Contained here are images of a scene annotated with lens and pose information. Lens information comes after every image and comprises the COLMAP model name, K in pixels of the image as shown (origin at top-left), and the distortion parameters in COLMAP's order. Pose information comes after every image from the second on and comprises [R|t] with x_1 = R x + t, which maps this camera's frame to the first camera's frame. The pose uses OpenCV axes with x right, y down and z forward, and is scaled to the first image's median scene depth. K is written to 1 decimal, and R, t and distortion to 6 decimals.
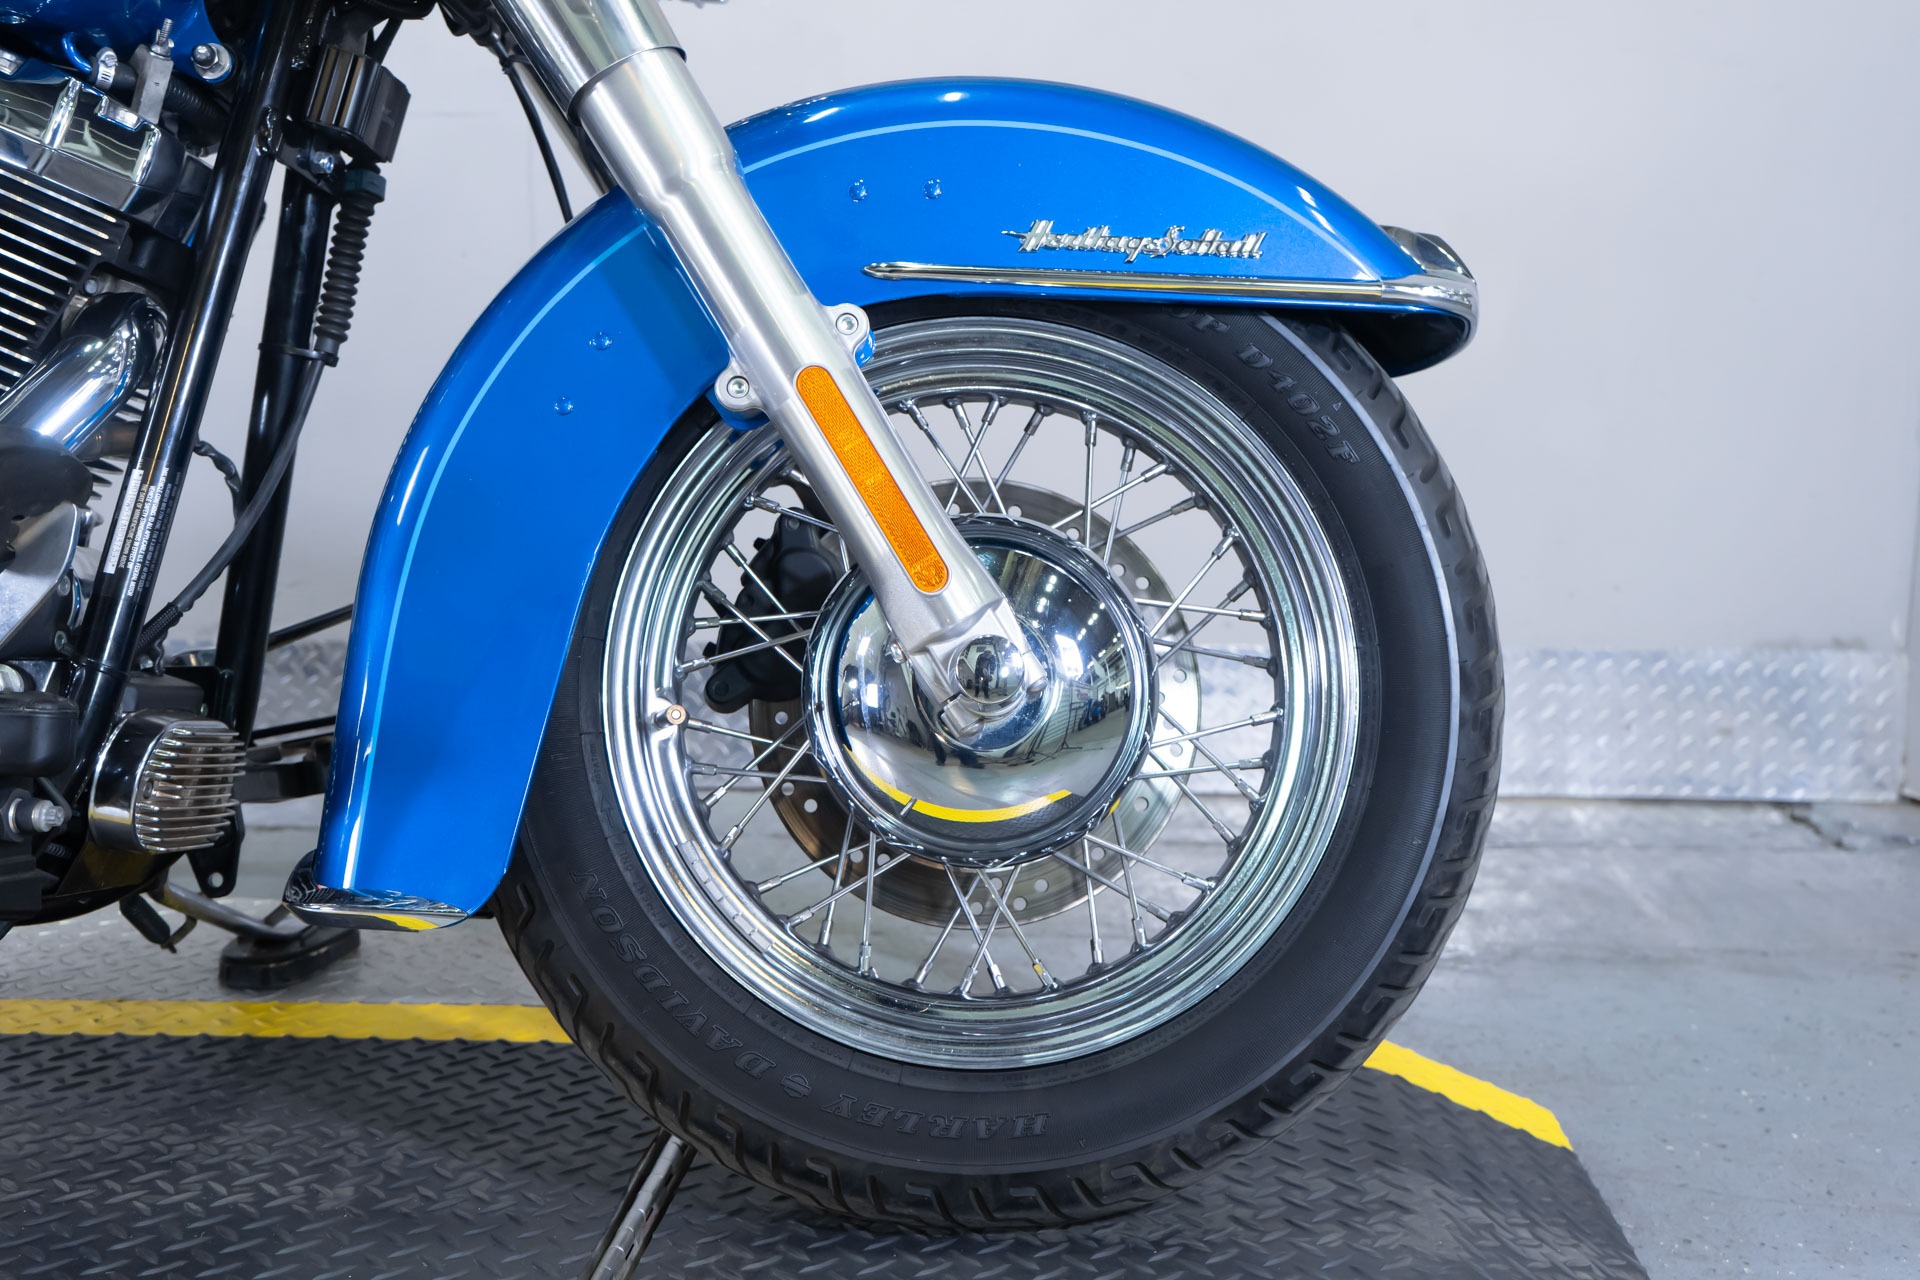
lens RADIAL K [[2031.7, 0, 983.8], [0, 2031.7, 645.3], [0, 0, 1]] dist [0.021434, 0.009880]
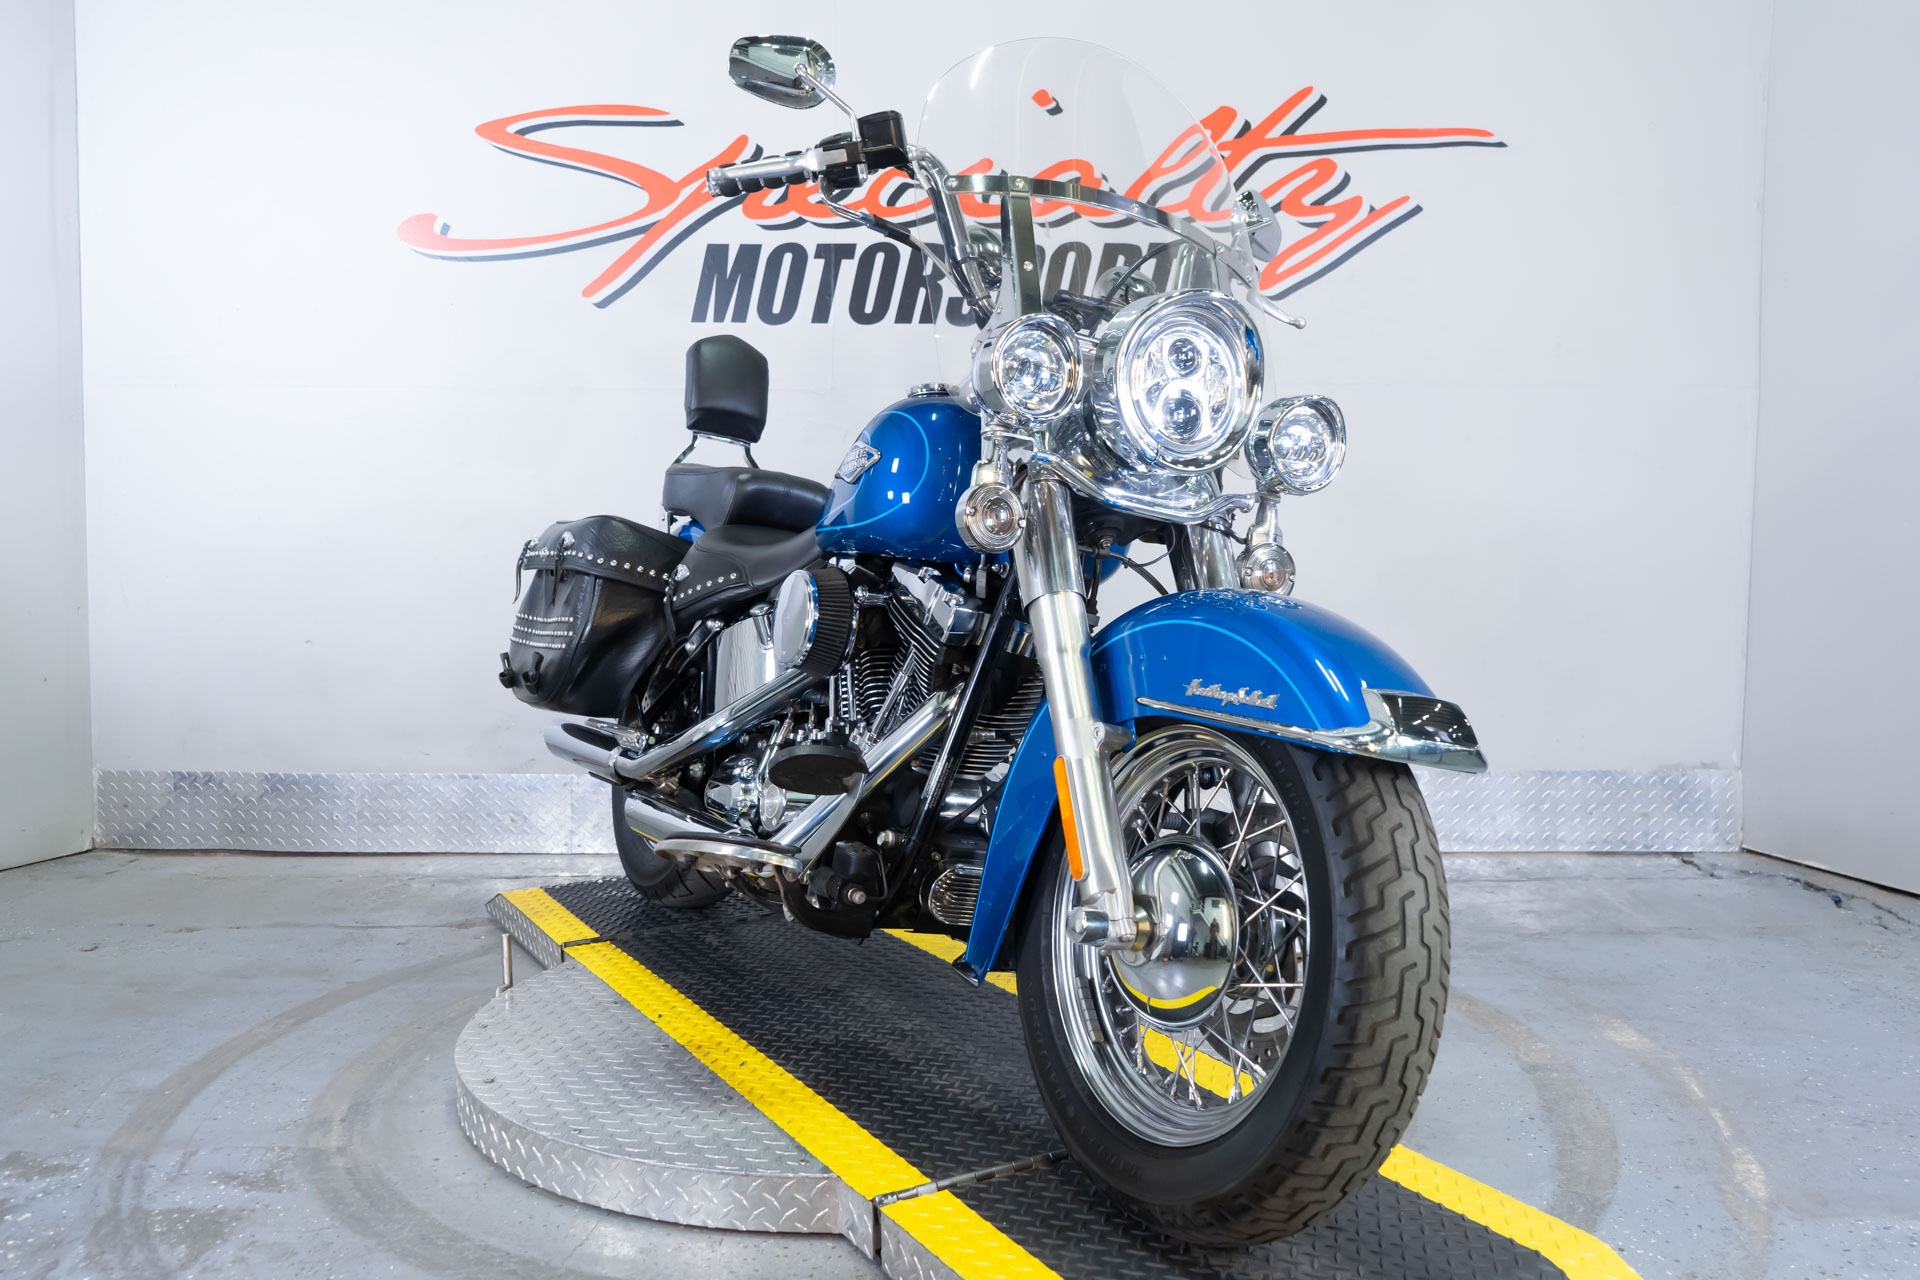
lens RADIAL K [[1573.0, 0, 960.0], [0, 1573.0, 640.0], [0, 0, 1]] dist [-0.001234, -0.001207]
pose [[0.999836, -0.016324, -0.007885, -0.237490], [0.015779, 0.997778, -0.064735, -0.032568], [0.008924, 0.064600, 0.997871, -0.425040]]
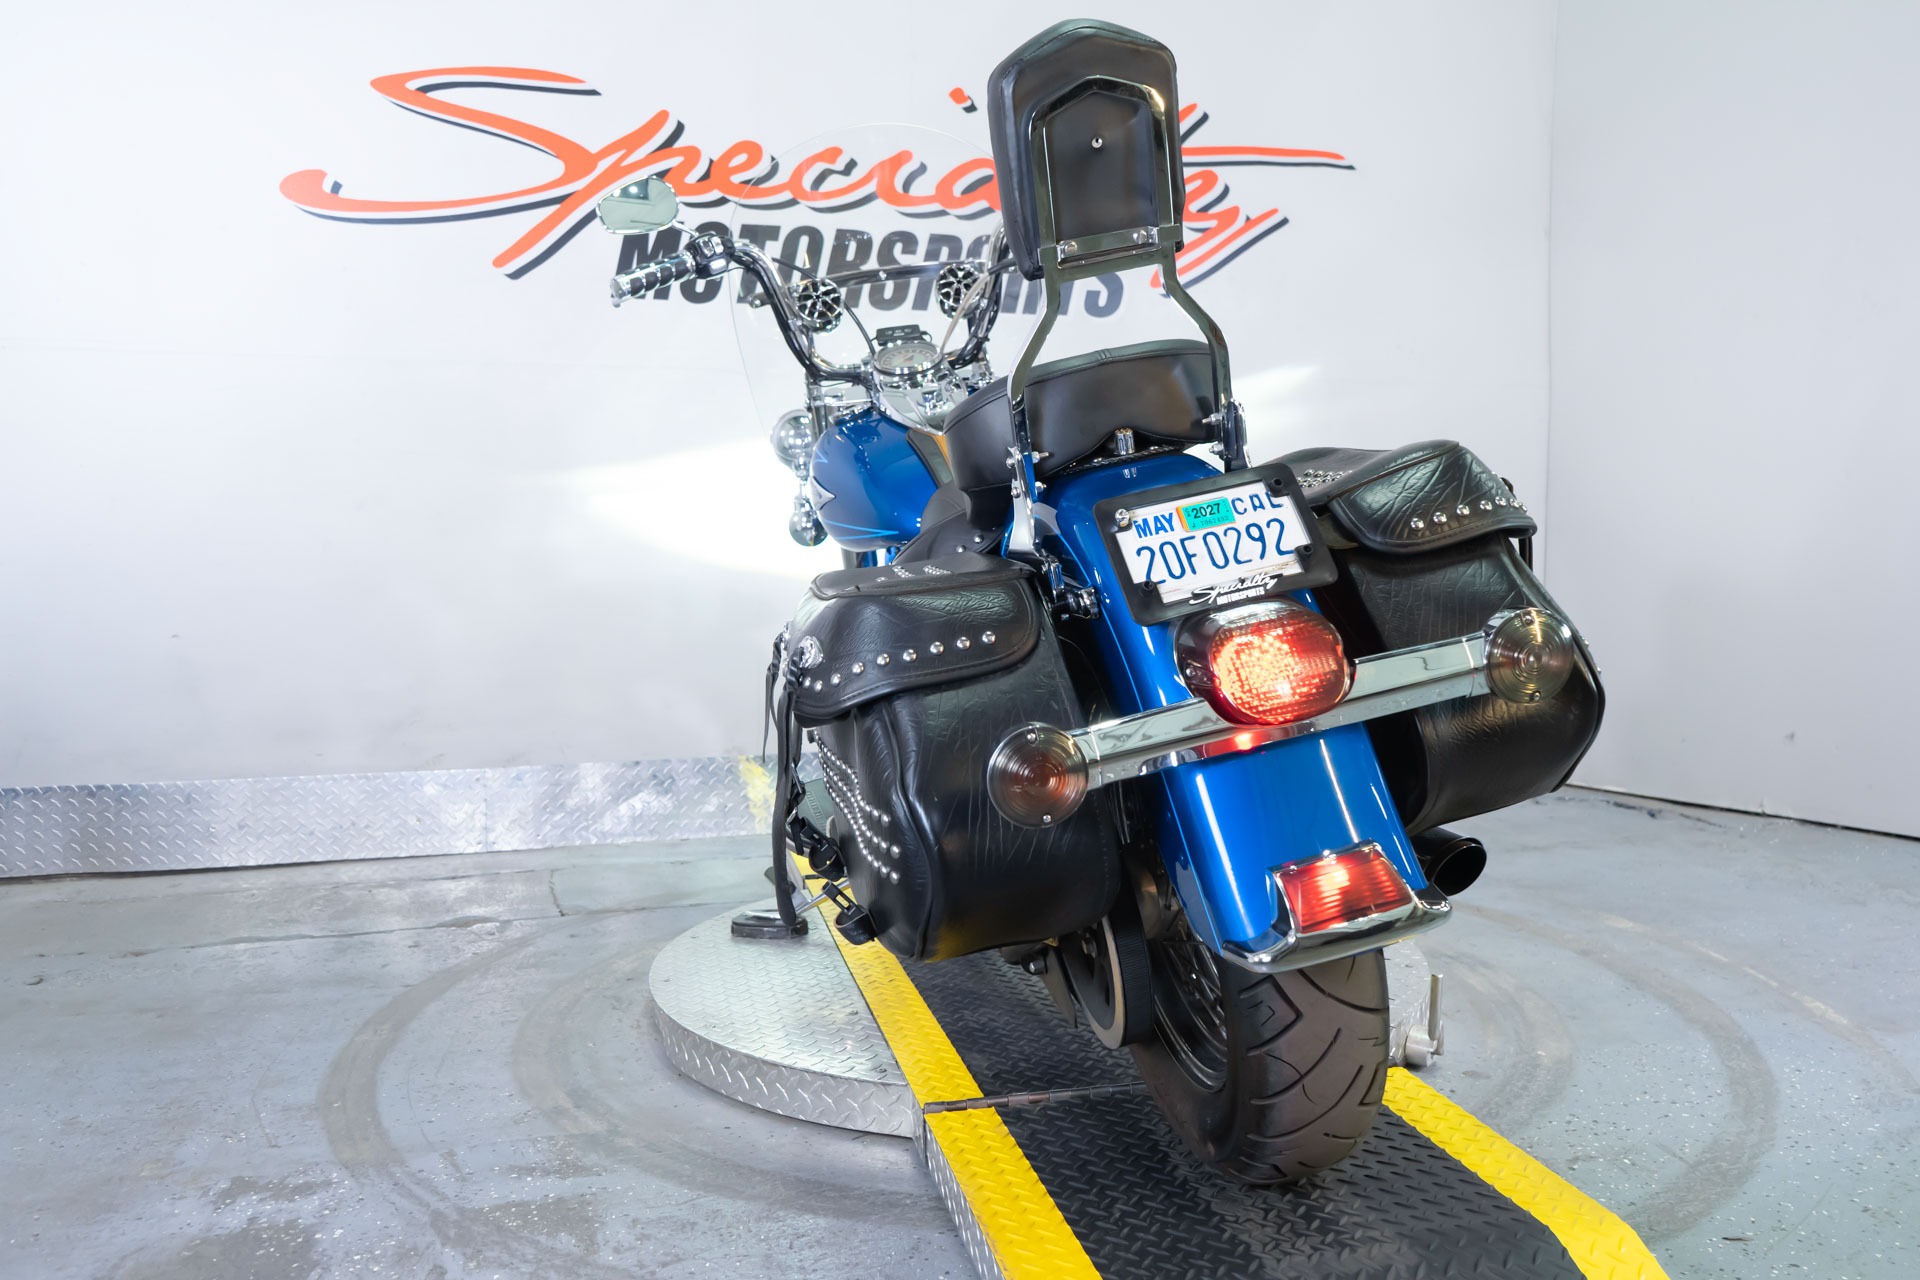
lens RADIAL K [[1554.4, 0, 977.9], [0, 1554.4, 640.8], [0, 0, 1]] dist [-0.000392, -0.005248]
pose [[0.957806, -0.042475, 0.284258, -0.580892], [0.061056, 0.996515, -0.056825, -0.016102], [-0.280854, 0.071783, 0.957062, -0.407476]]
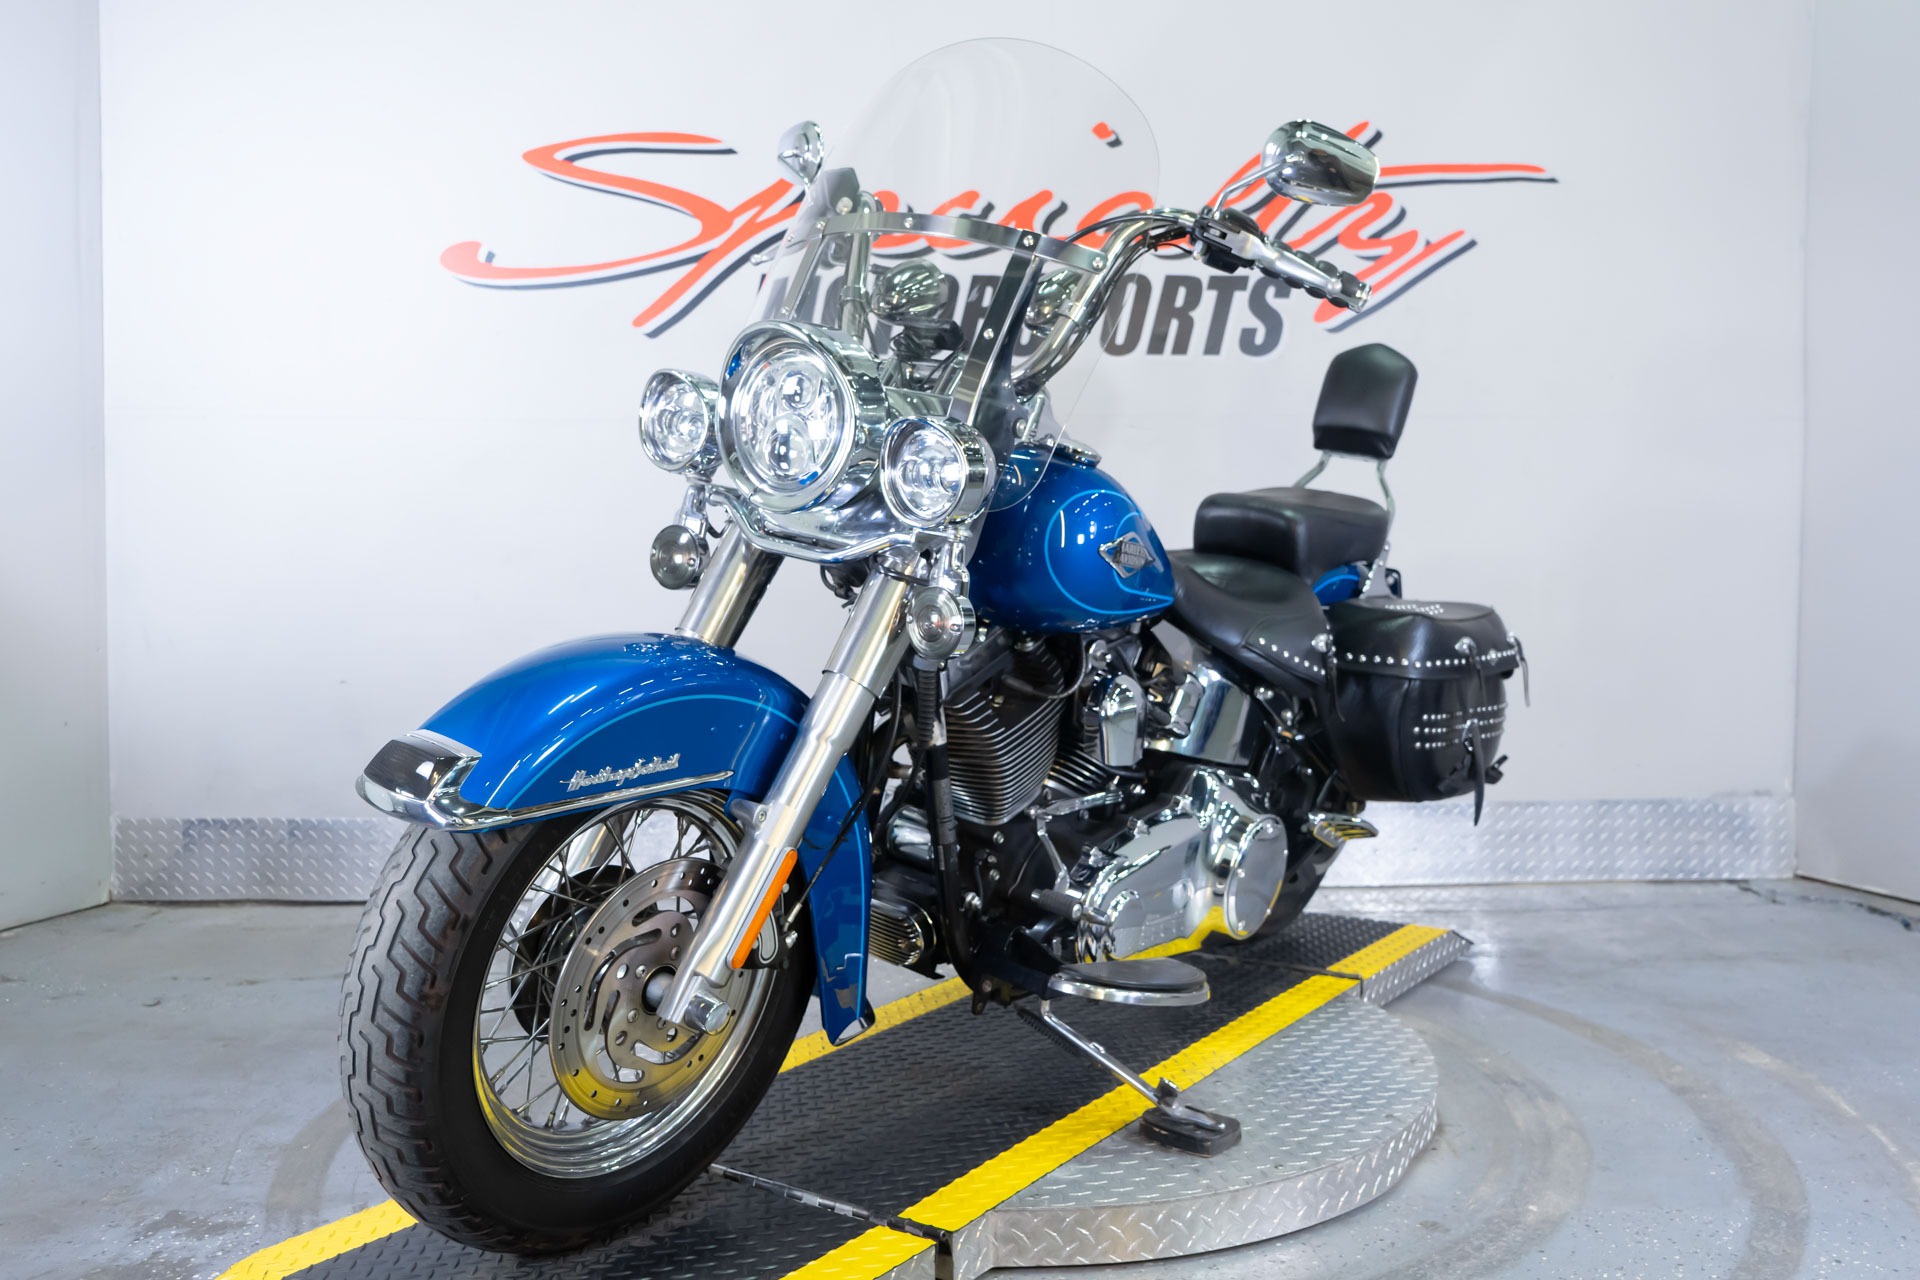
lens RADIAL K [[1623.9, 0, 964.5], [0, 1623.9, 638.8], [0, 0, 1]] dist [-0.004834, 0.010450]
pose [[0.998607, -0.023236, 0.047371, -0.367079], [0.027347, 0.995739, -0.088068, -0.030241], [-0.045123, 0.089240, 0.994987, -0.446378]]
